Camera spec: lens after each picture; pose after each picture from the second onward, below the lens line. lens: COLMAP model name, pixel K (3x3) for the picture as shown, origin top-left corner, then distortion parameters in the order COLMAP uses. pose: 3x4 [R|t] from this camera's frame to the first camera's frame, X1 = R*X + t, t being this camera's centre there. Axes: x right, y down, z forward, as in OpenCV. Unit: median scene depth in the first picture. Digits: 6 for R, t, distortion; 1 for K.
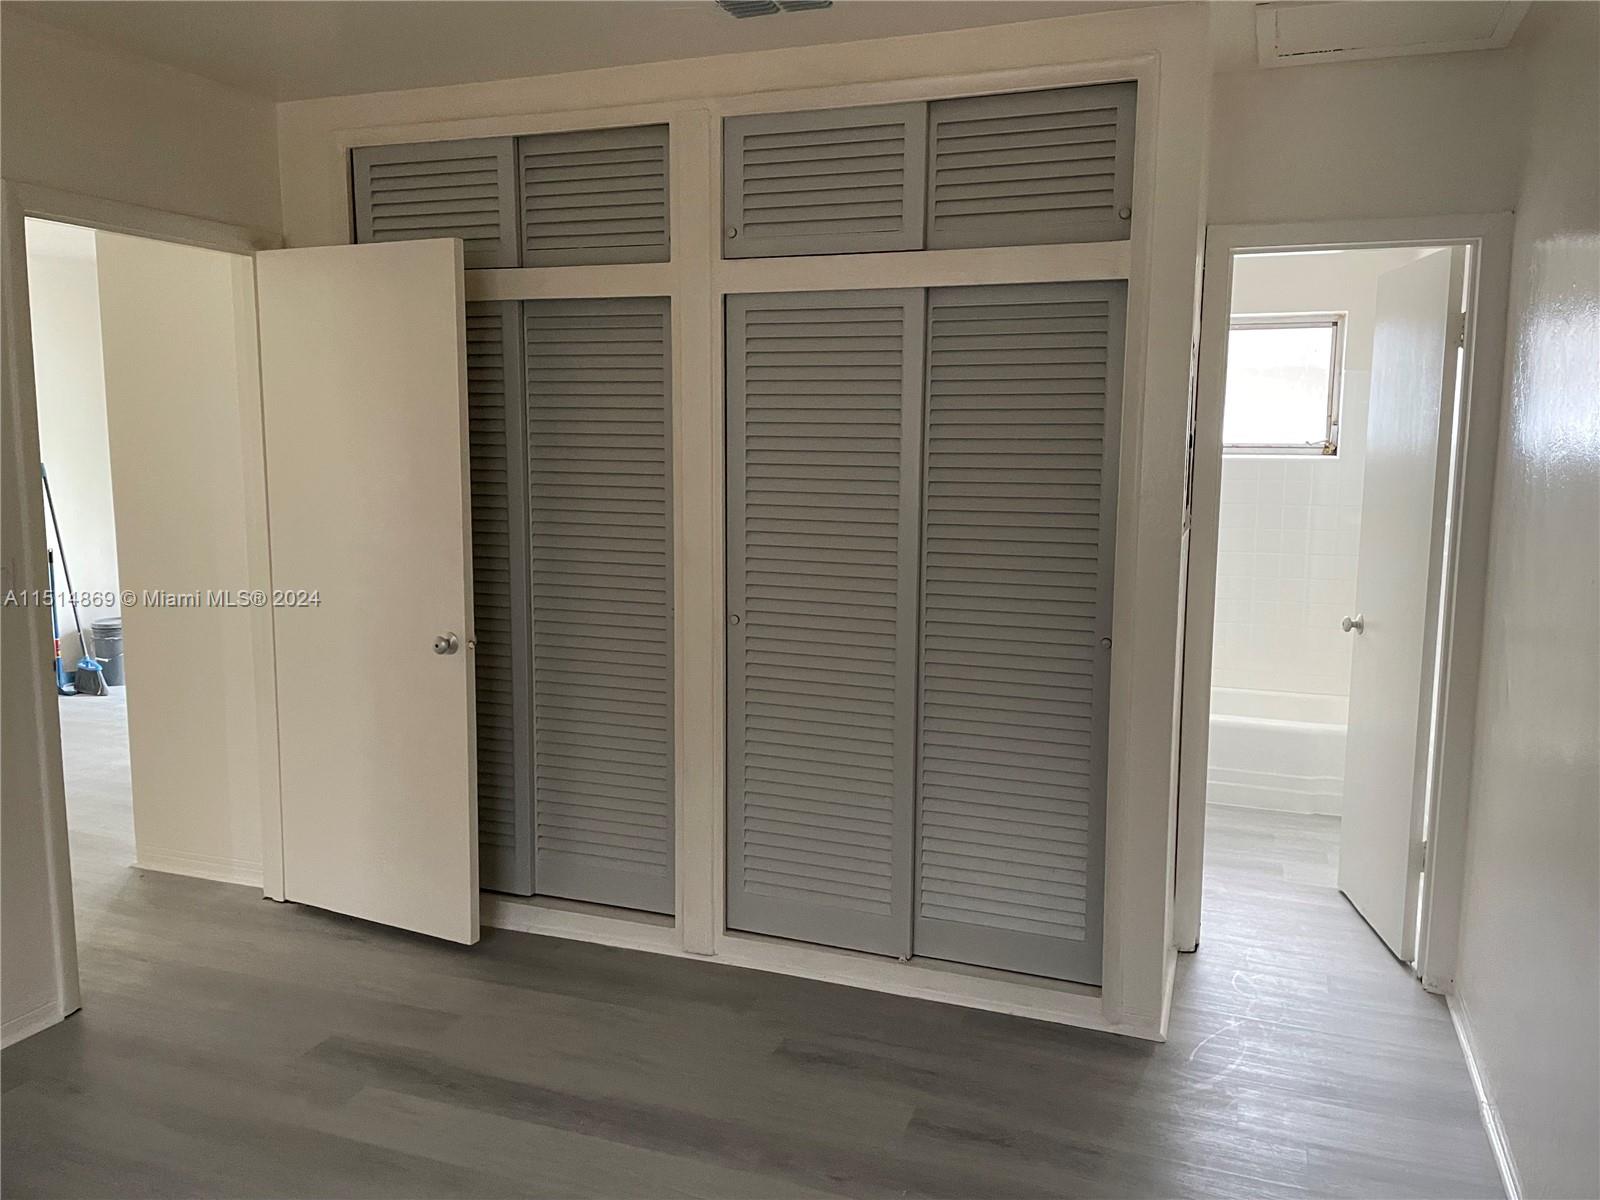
lens RADIAL K [[1230.0, 0, 793.3], [0, 1230.0, 590.5], [0, 0, 1]] dist [0.088393, -0.114927]
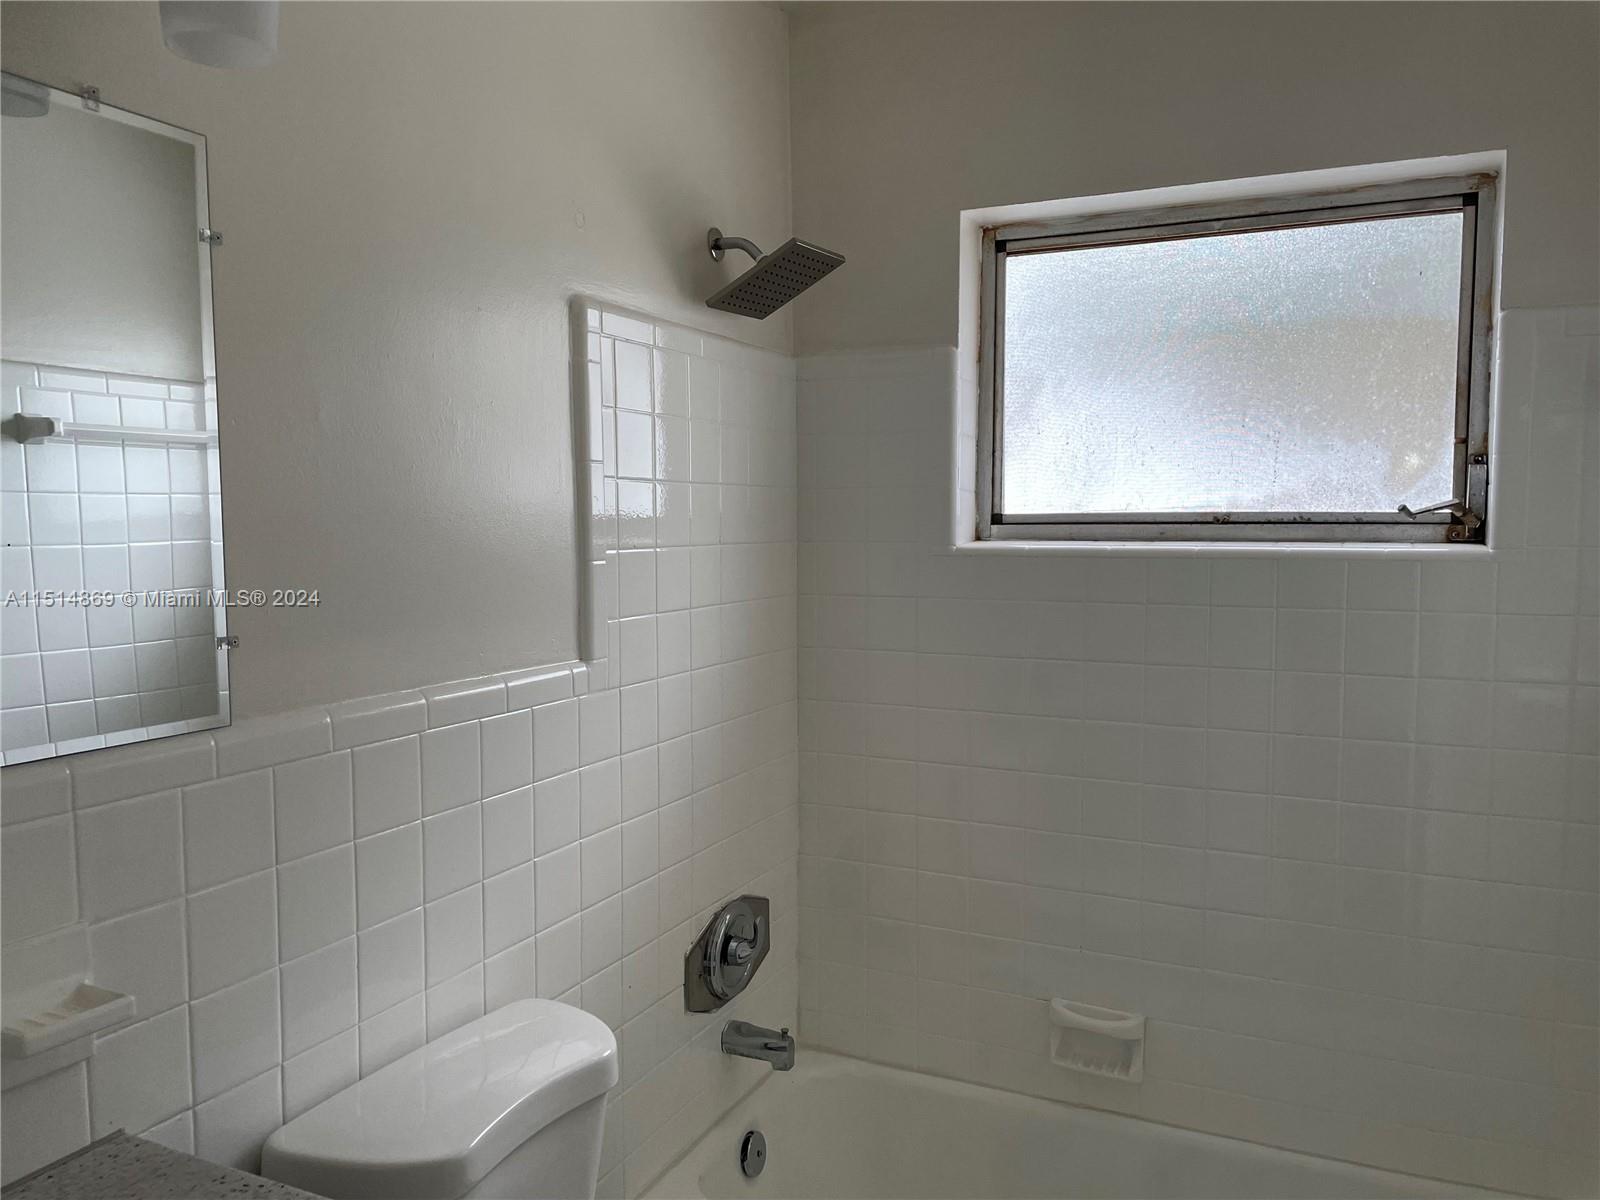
lens RADIAL K [[1230.0, 0, 817.1], [0, 1230.0, 596.8], [0, 0, 1]] dist [0.088393, -0.114927]
pose [[0.996525, 0.002992, -0.083245, 0.267641], [-0.008689, 0.997637, -0.068152, -0.065320], [0.082845, 0.068638, 0.994196, 0.612471]]
